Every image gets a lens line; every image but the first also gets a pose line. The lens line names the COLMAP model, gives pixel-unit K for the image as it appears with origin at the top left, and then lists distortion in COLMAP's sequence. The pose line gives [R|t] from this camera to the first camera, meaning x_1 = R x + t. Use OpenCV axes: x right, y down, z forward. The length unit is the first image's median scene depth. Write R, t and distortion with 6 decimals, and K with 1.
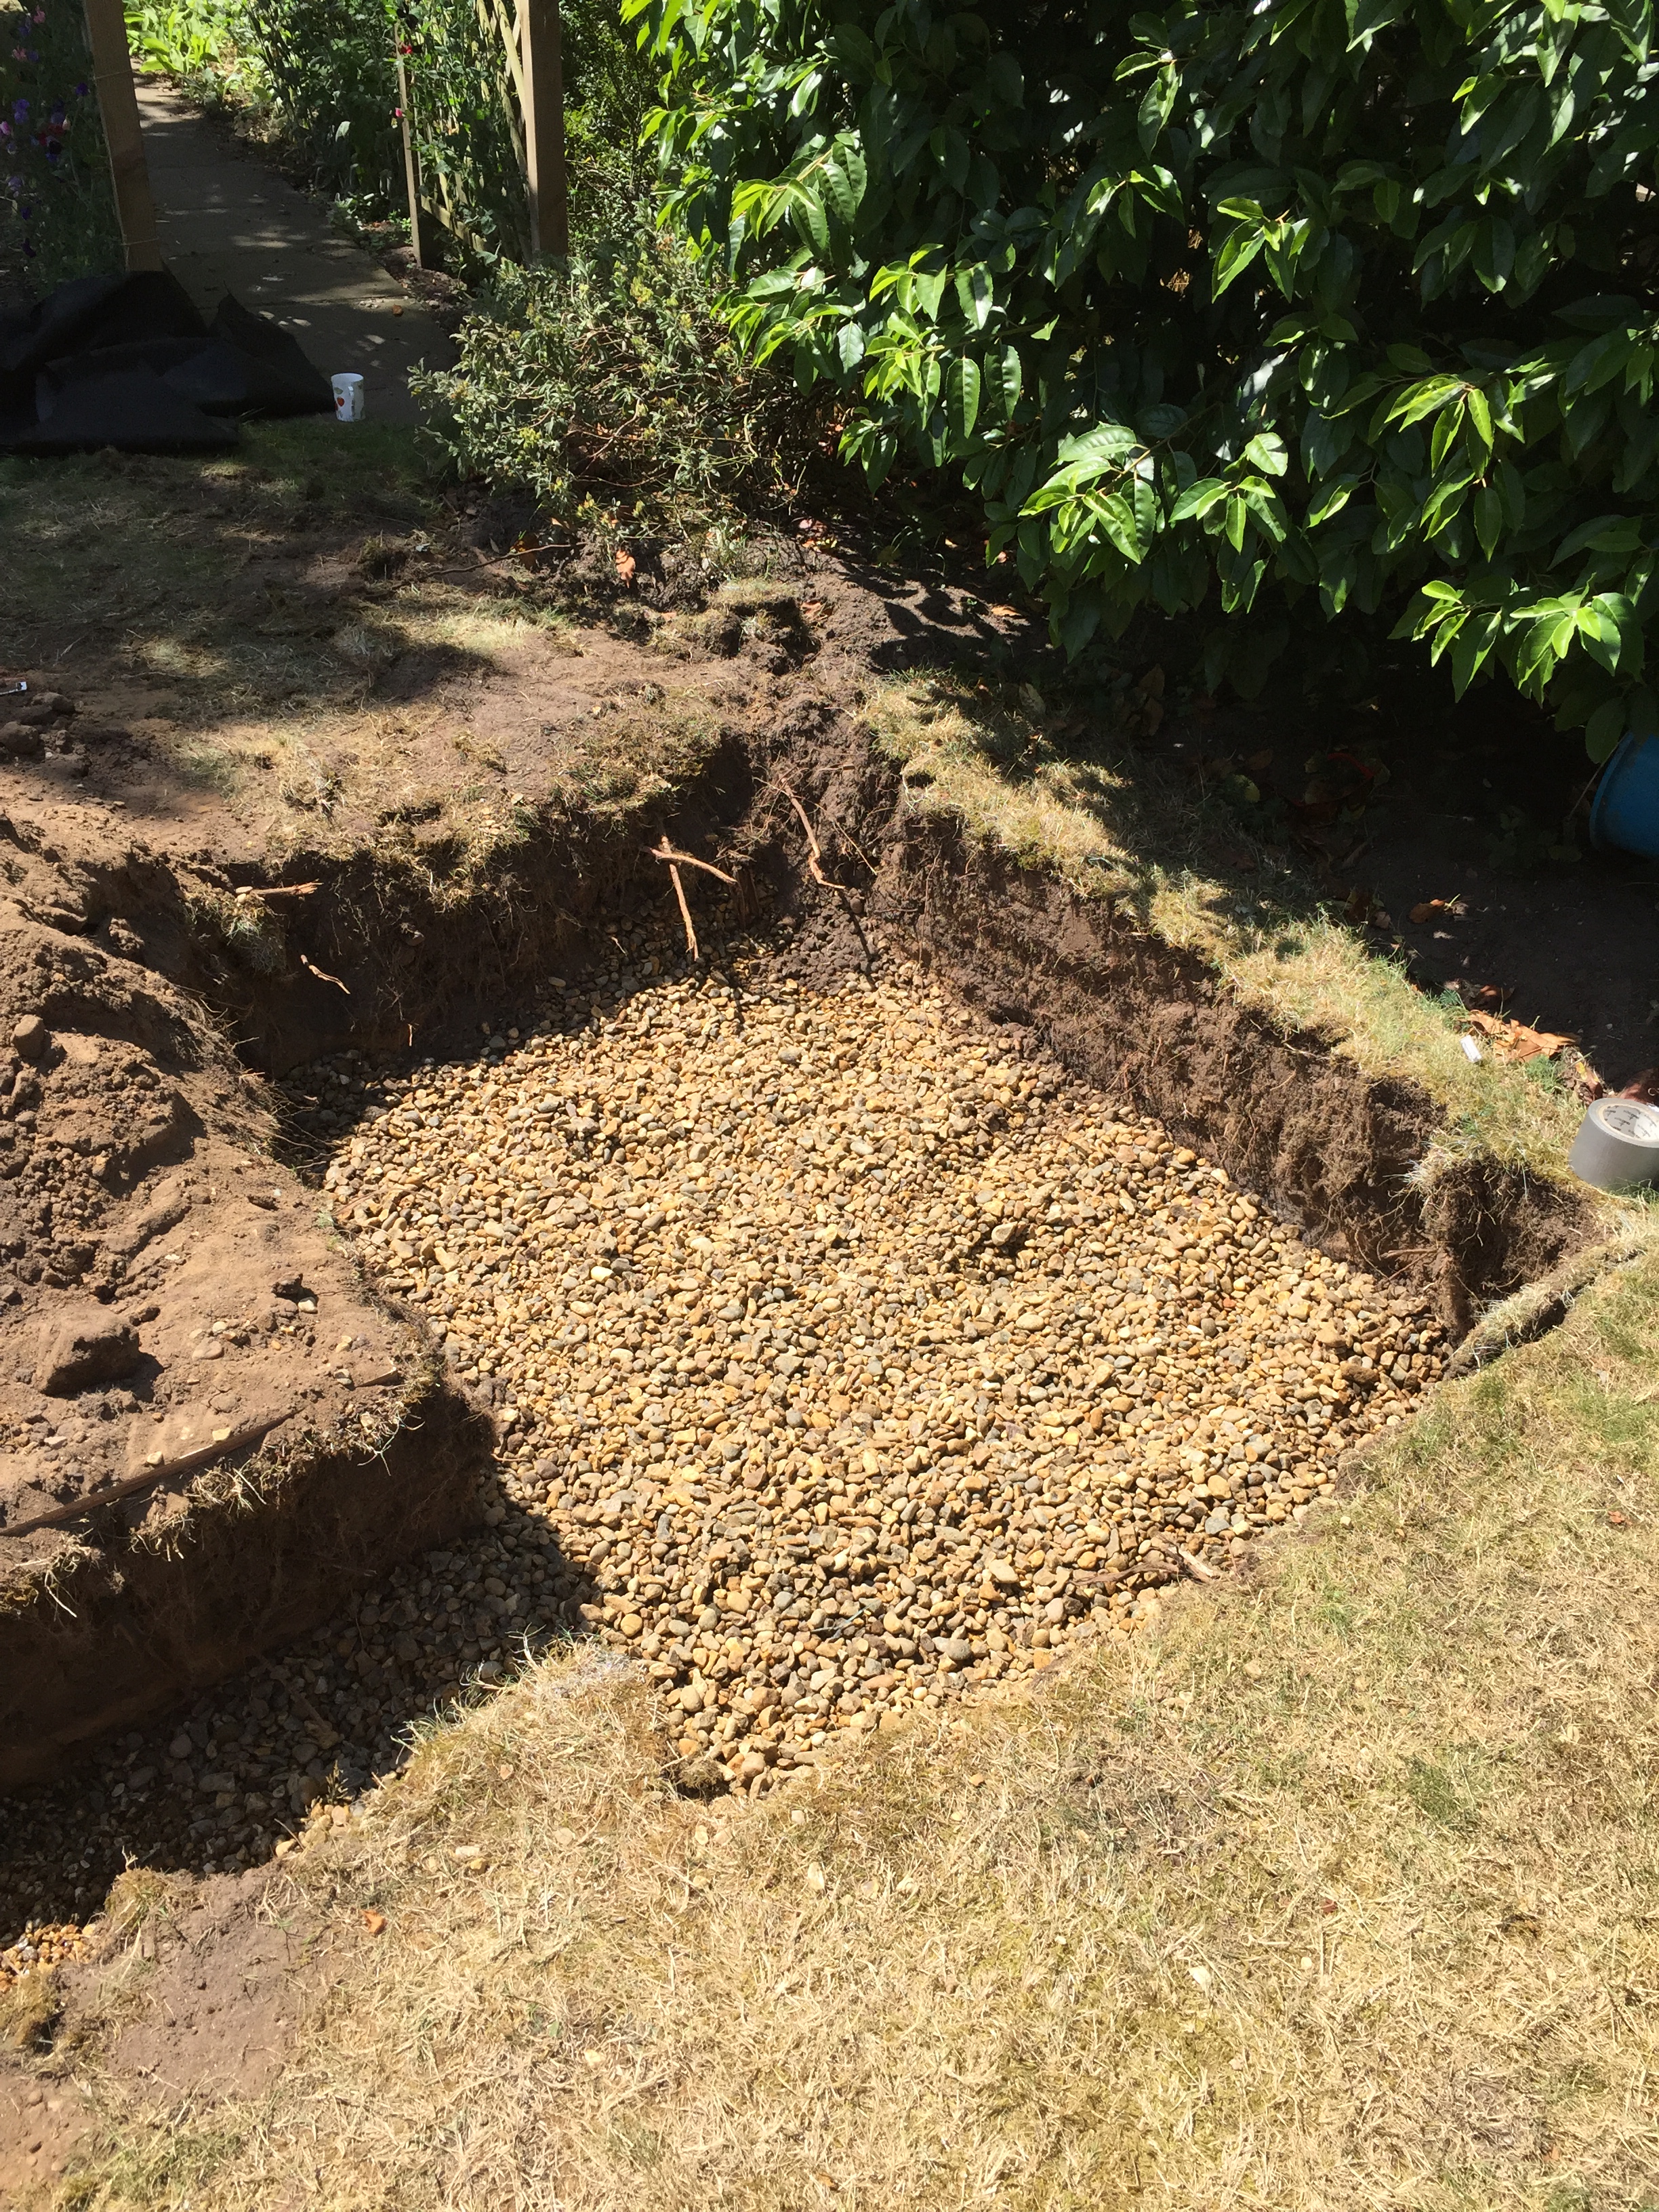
lens RADIAL K [[1880.1, 0, 829.5], [0, 1880.1, 1106.0], [0, 0, 1]] dist [0.104439, -0.148522]
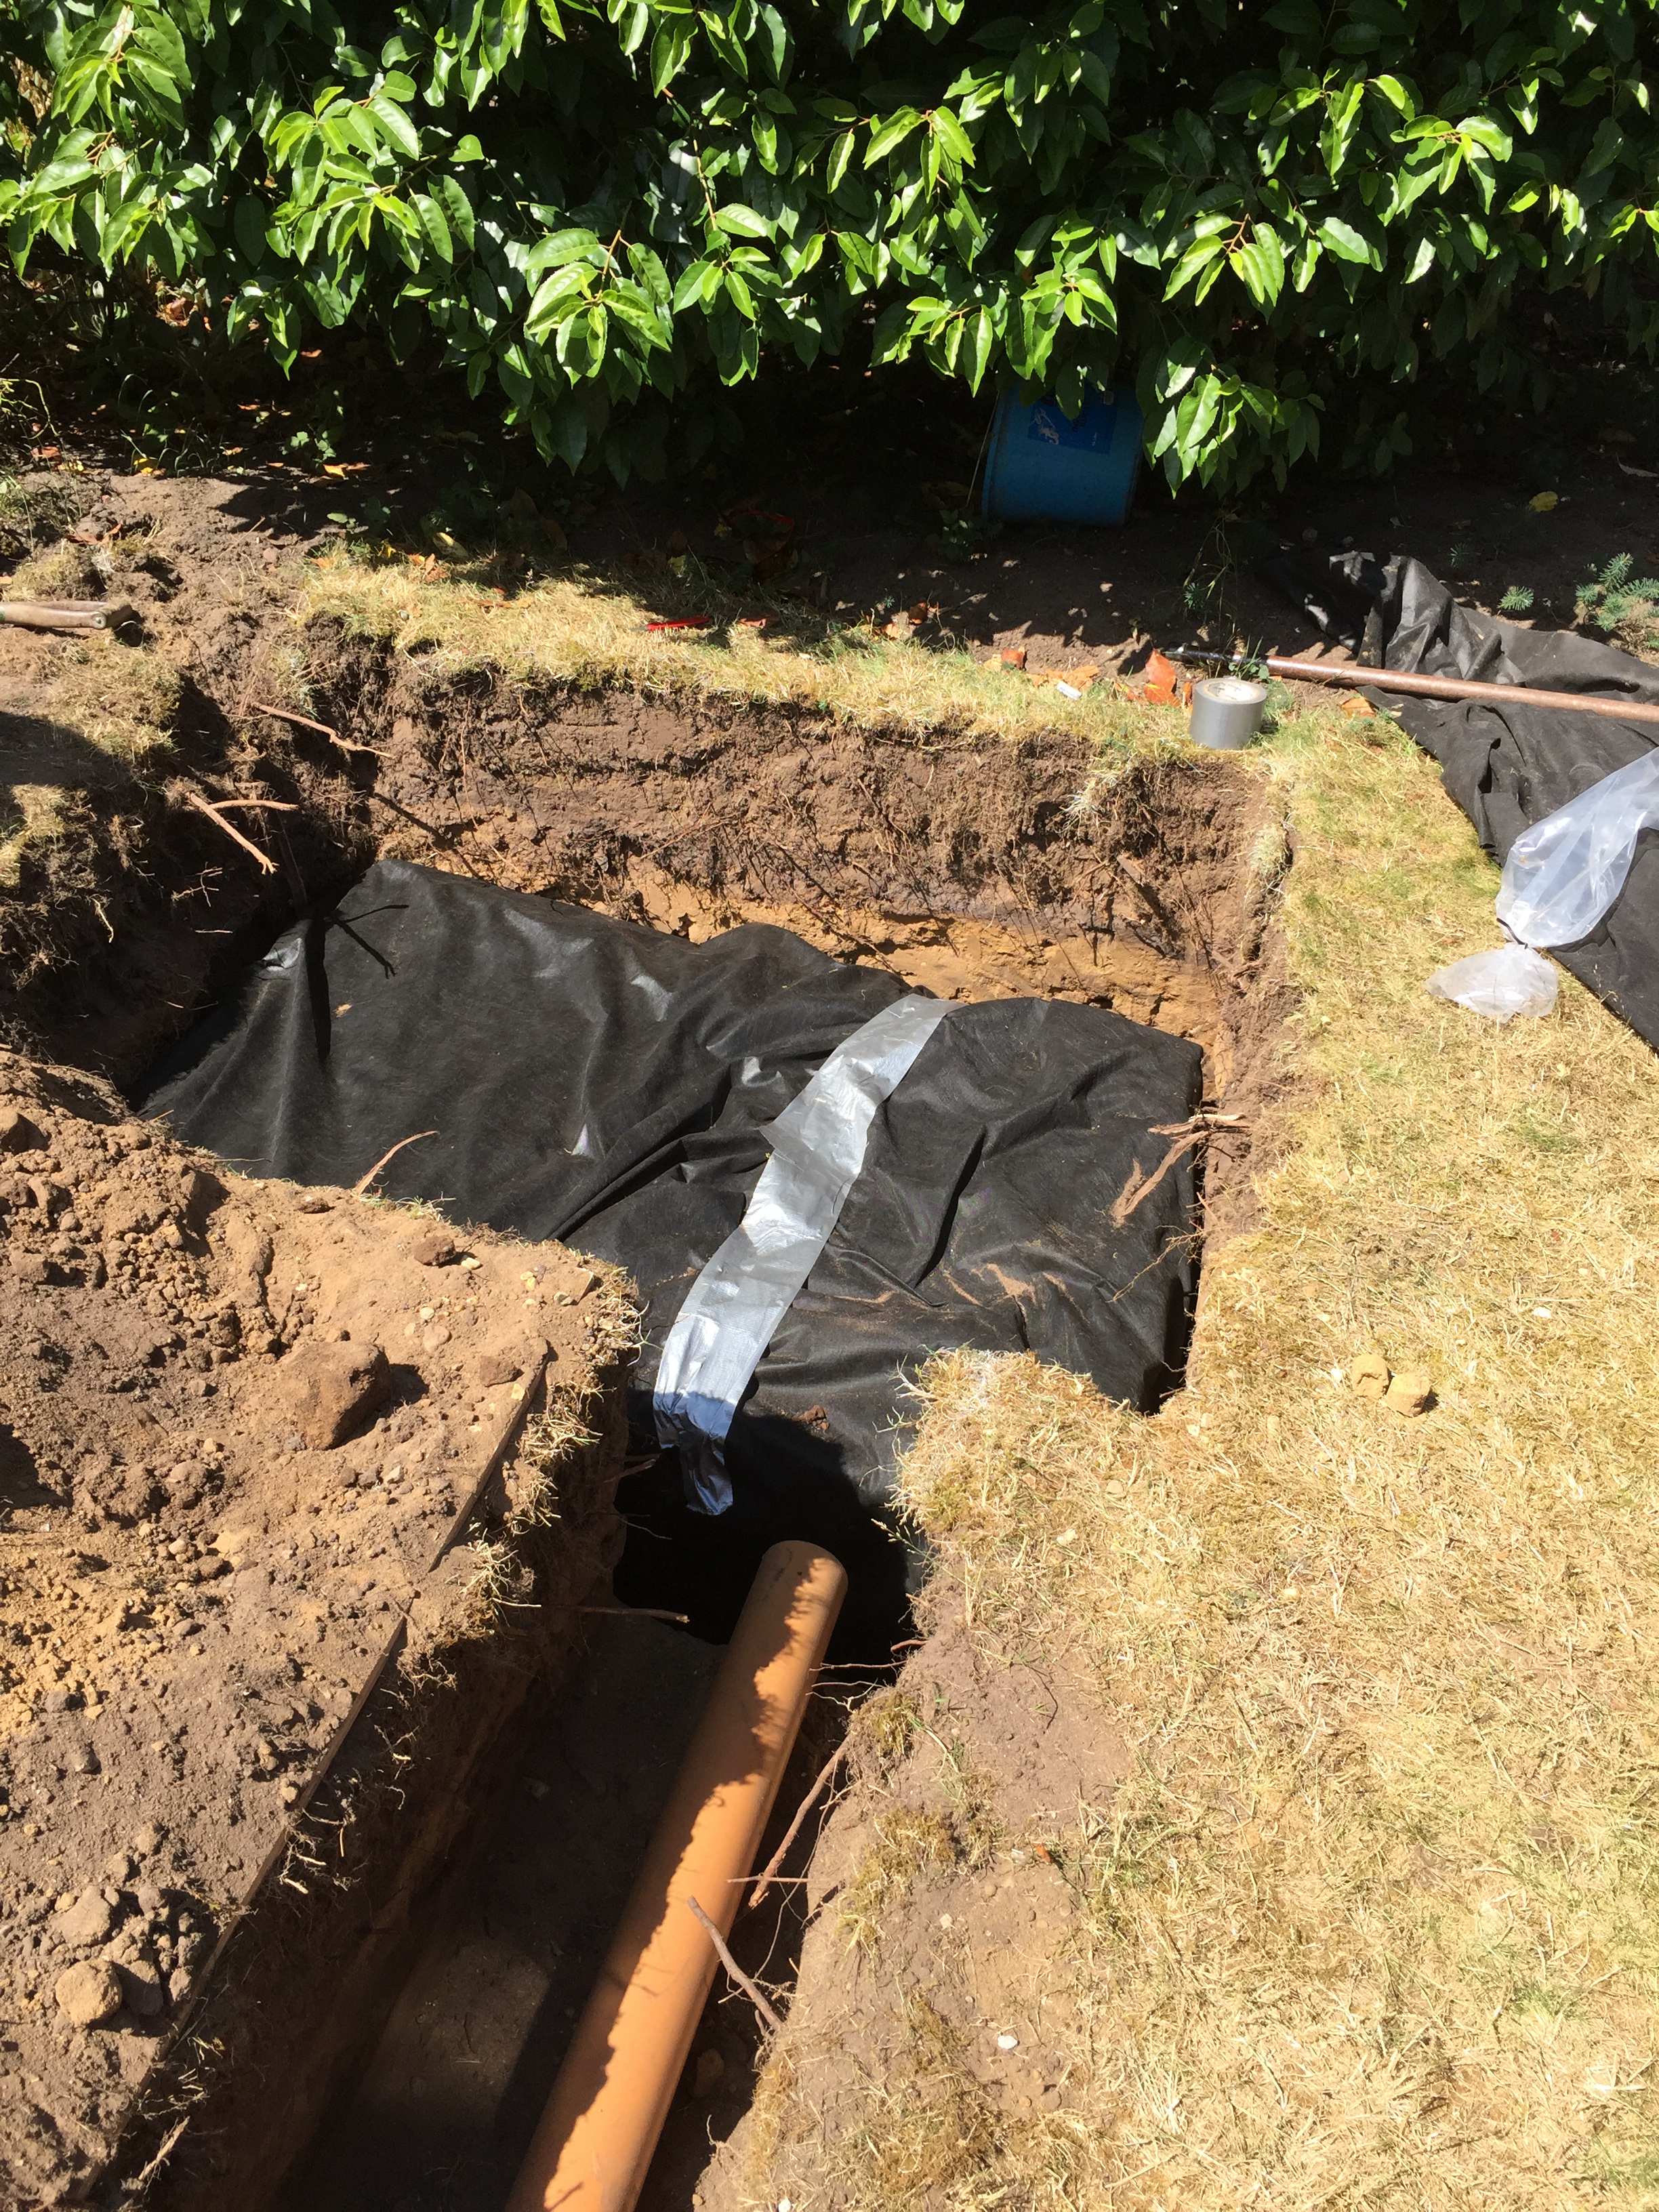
lens RADIAL K [[1880.1, 0, 829.5], [0, 1880.1, 1106.0], [0, 0, 1]] dist [0.104439, -0.148522]
pose [[0.782160, -0.410729, 0.468537, -0.402673], [0.383702, 0.909984, 0.157171, -0.033854], [-0.490916, 0.056846, 0.869350, 0.059651]]
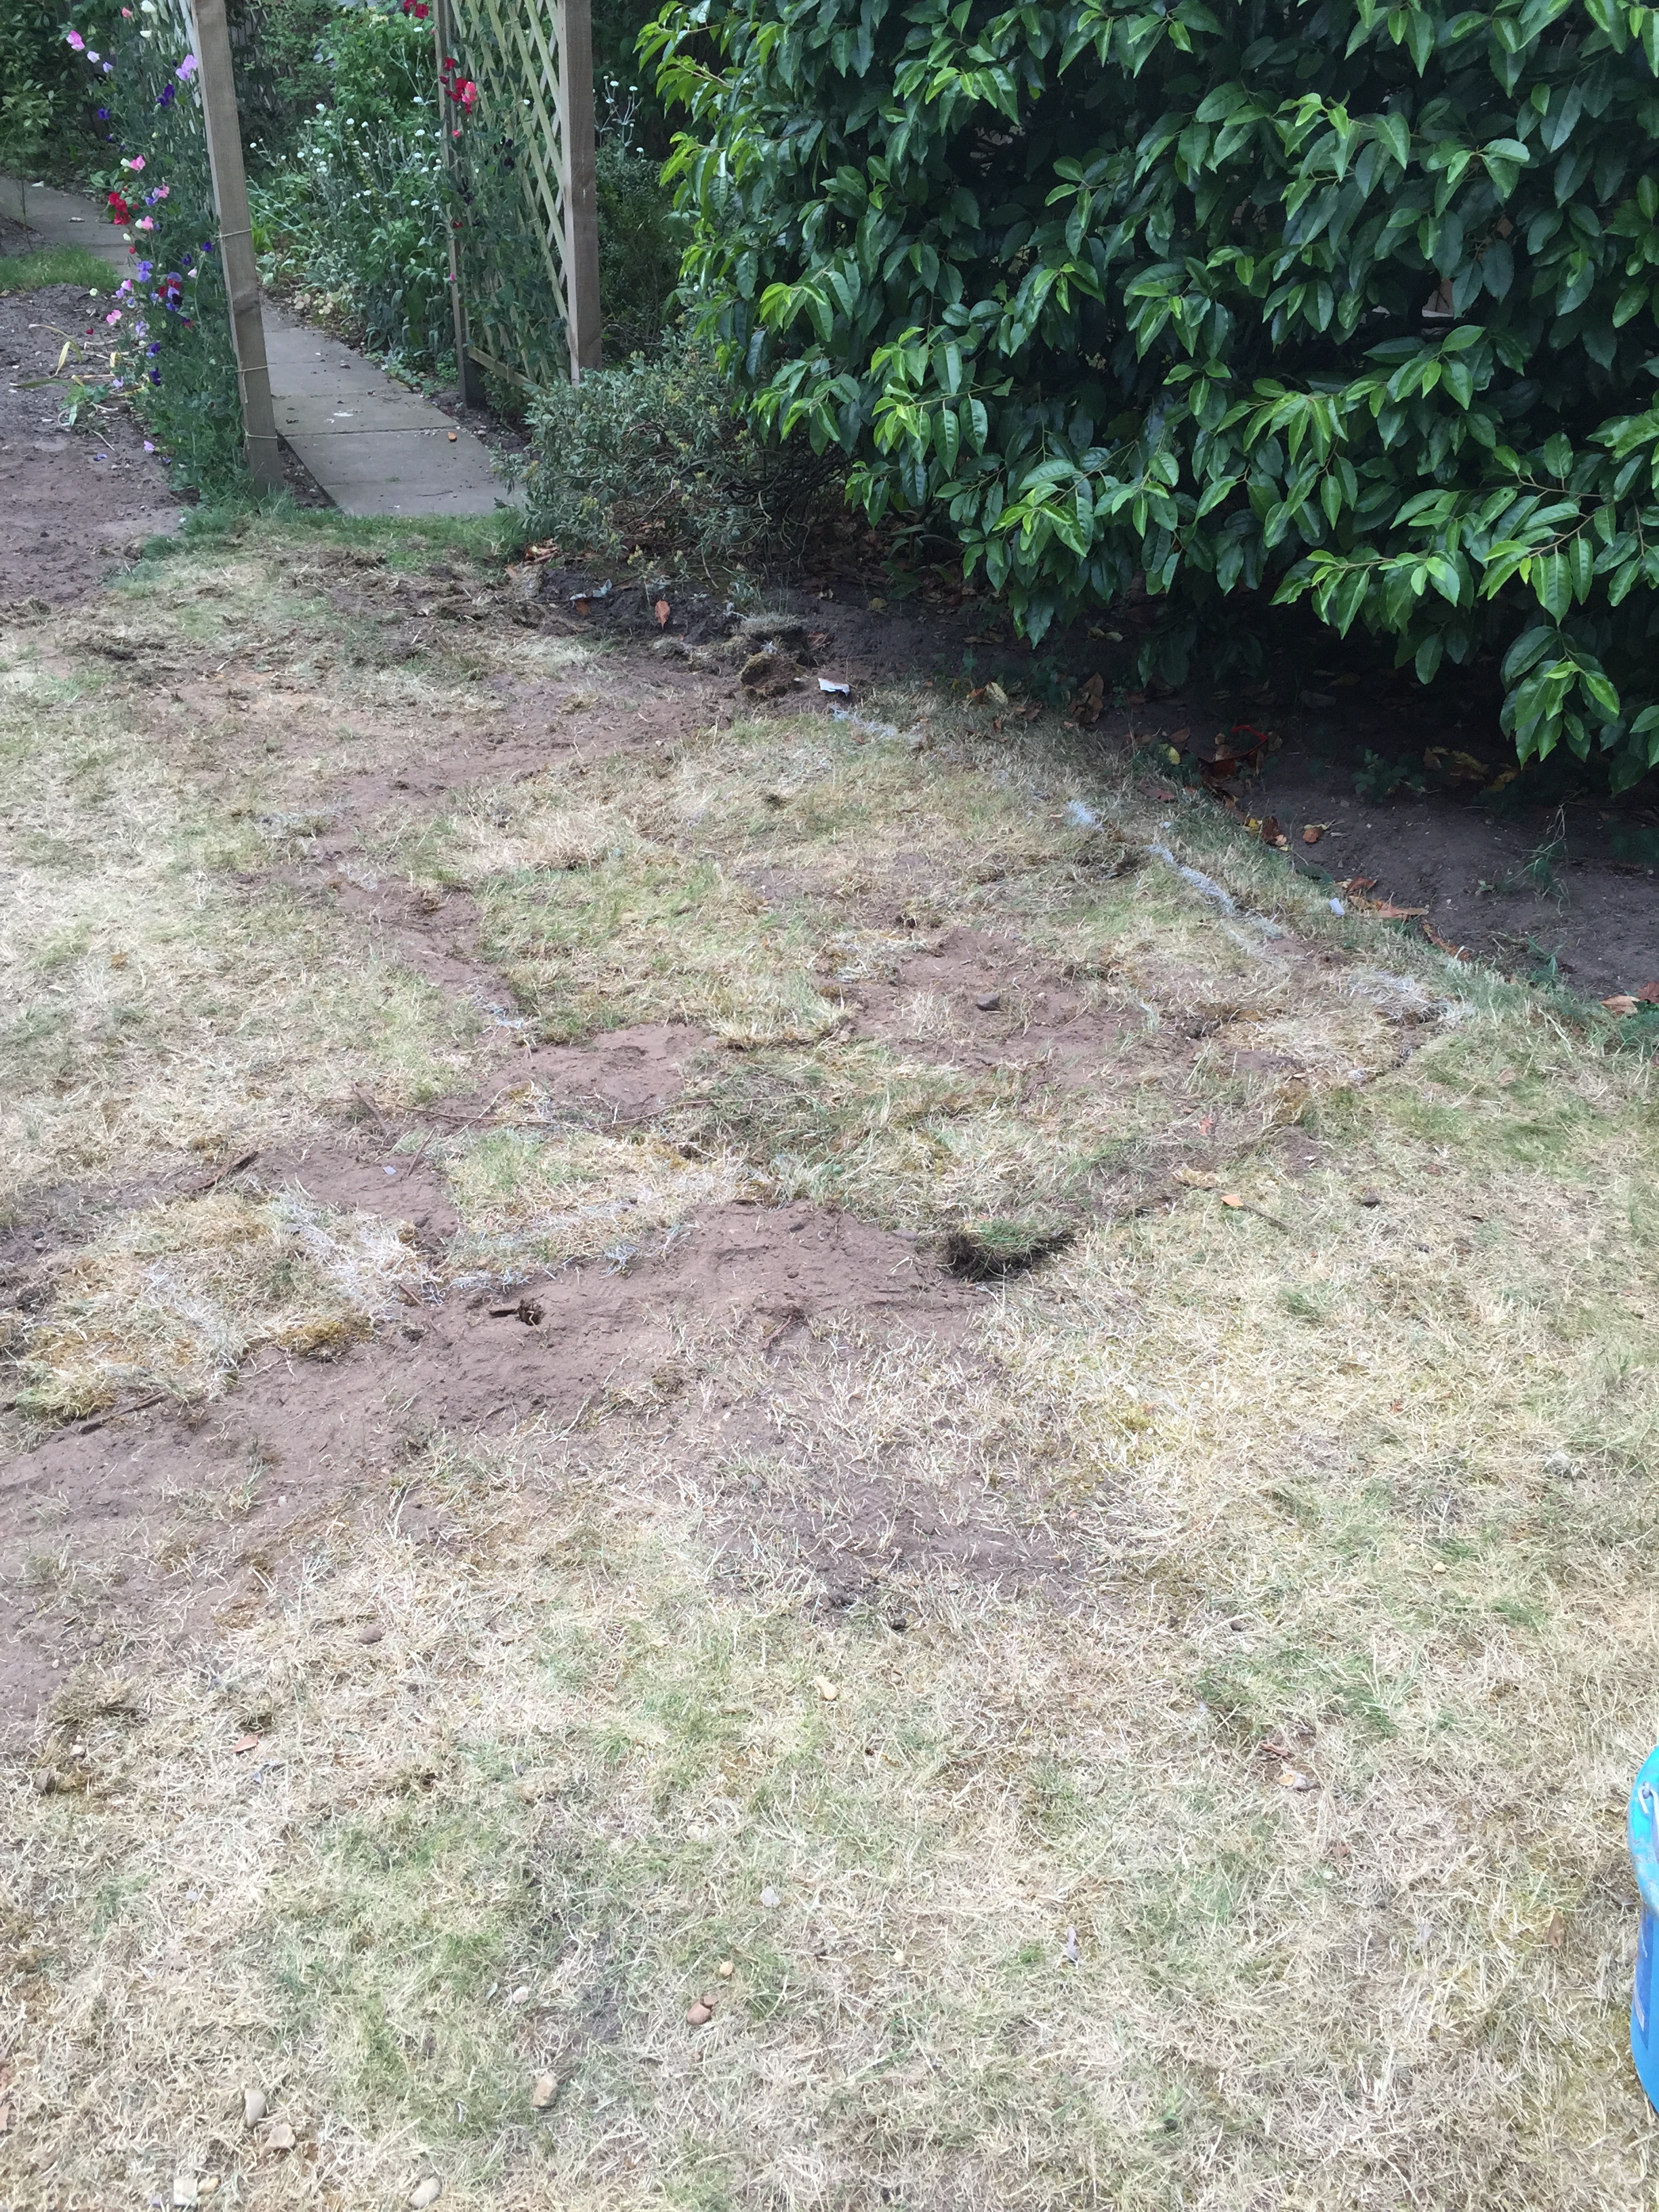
lens RADIAL K [[1880.1, 0, 829.5], [0, 1880.1, 1106.0], [0, 0, 1]] dist [0.104439, -0.148522]
pose [[0.999763, -0.009720, 0.019483, -0.039439], [0.011422, 0.995944, -0.089245, 0.209182], [-0.018536, 0.089447, 0.995819, -0.274020]]
